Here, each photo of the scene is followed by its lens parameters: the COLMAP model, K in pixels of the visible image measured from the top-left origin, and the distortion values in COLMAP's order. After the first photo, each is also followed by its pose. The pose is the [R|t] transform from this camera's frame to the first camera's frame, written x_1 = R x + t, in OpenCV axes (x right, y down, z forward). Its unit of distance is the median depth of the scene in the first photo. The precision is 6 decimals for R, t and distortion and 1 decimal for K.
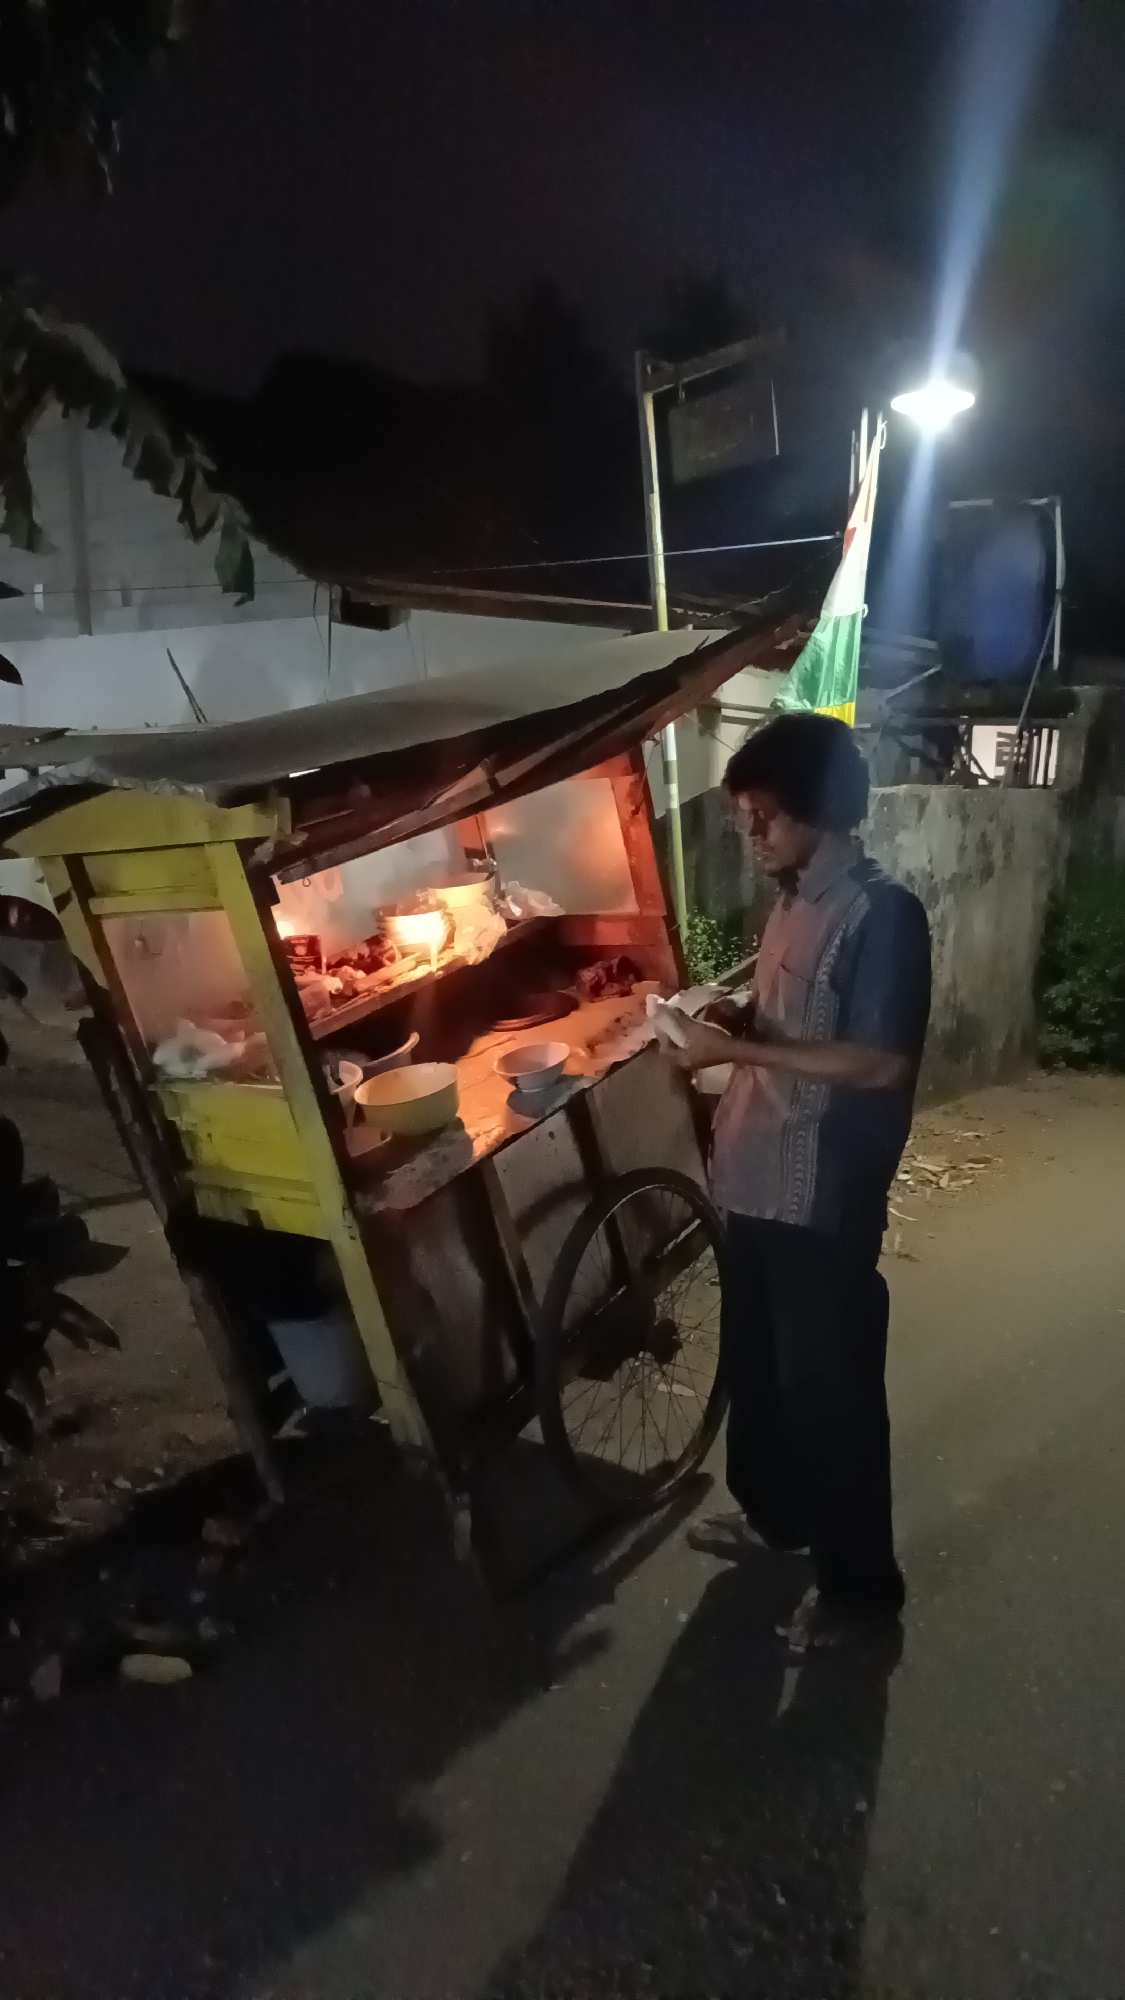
lens RADIAL K [[1367.9, 0, 562.5], [0, 1367.9, 1000.0], [0, 0, 1]] dist [0.073731, -0.109923]
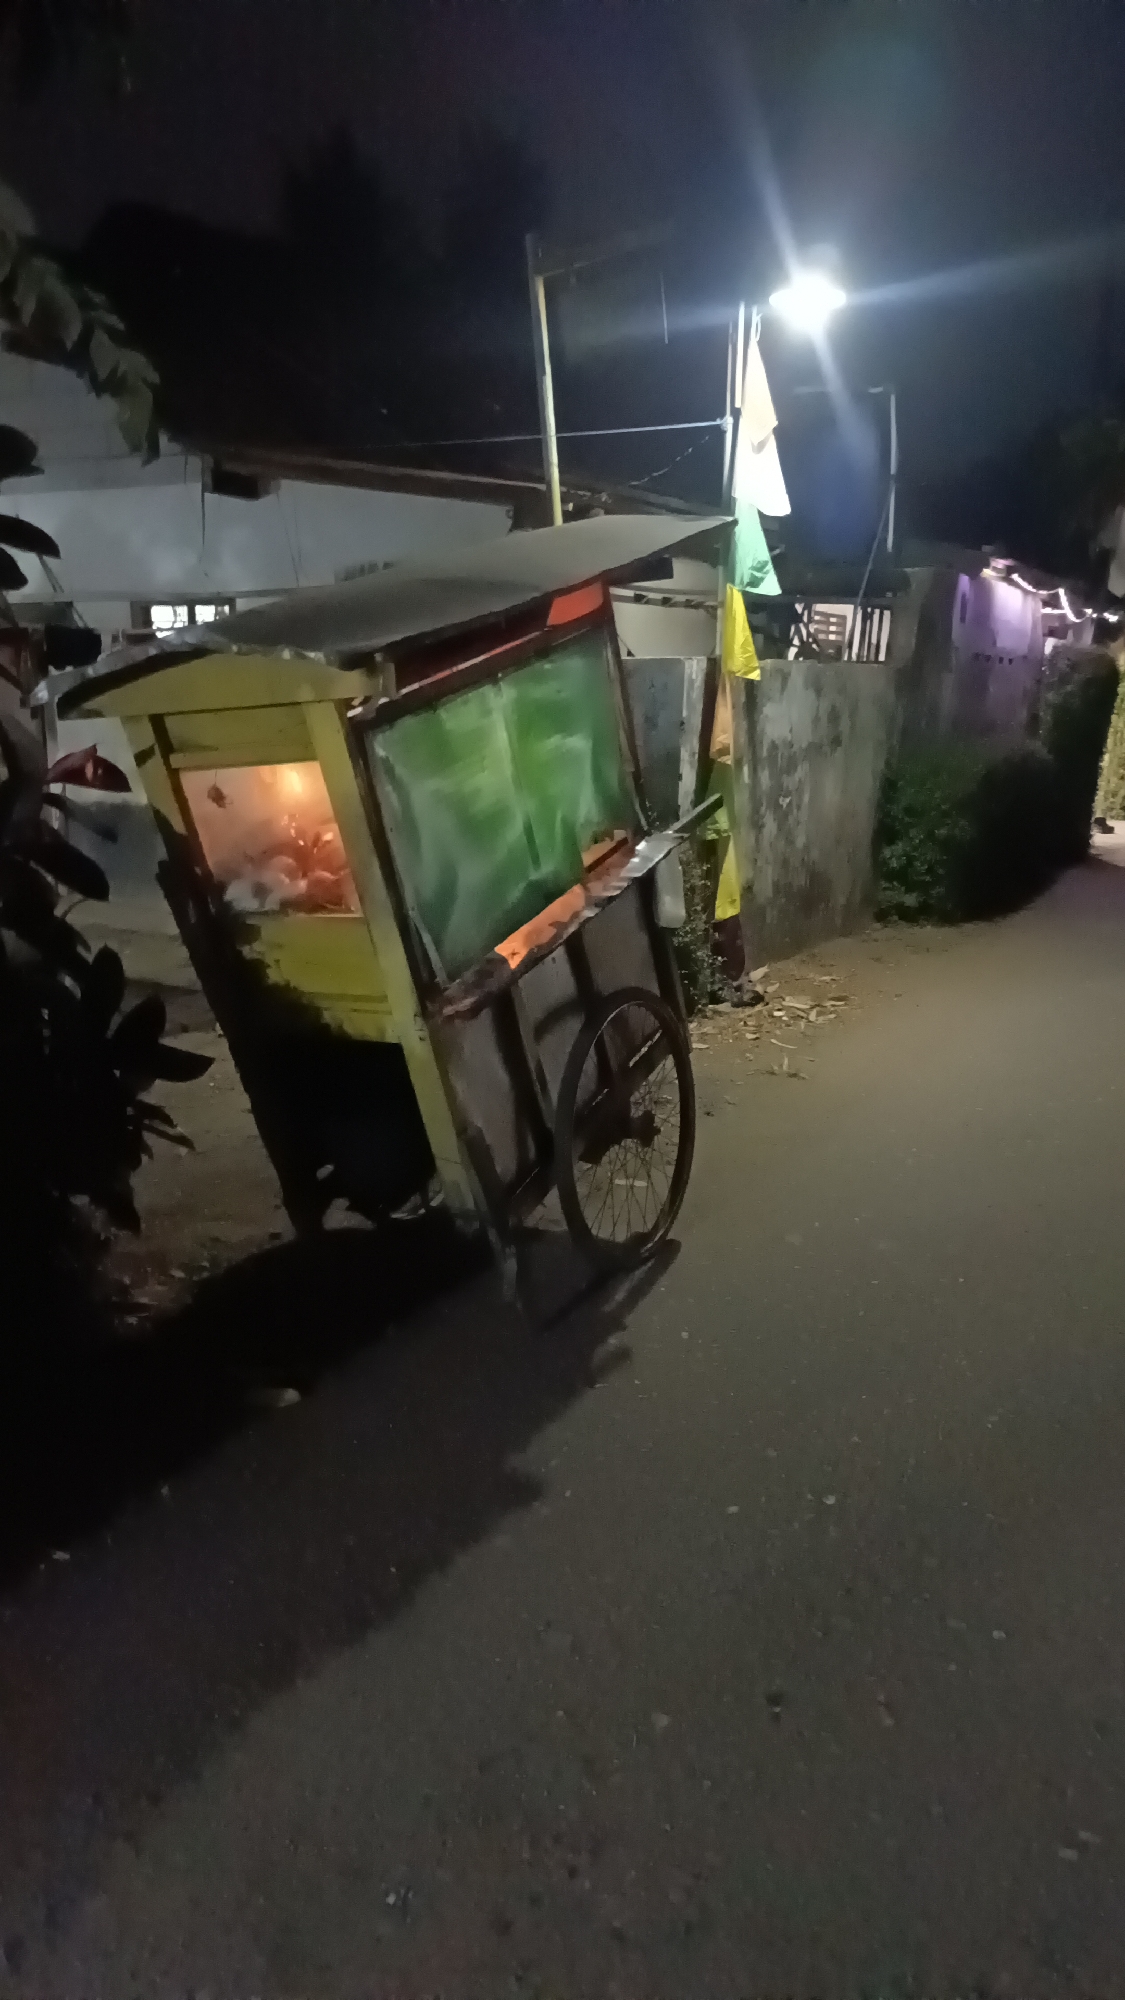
lens RADIAL K [[1367.9, 0, 562.5], [0, 1367.9, 1000.0], [0, 0, 1]] dist [0.073731, -0.109923]
pose [[0.989544, -0.030614, 0.140947, -0.104592], [0.018419, 0.996036, 0.087028, 0.019802], [-0.143053, -0.083522, 0.986185, -0.101877]]
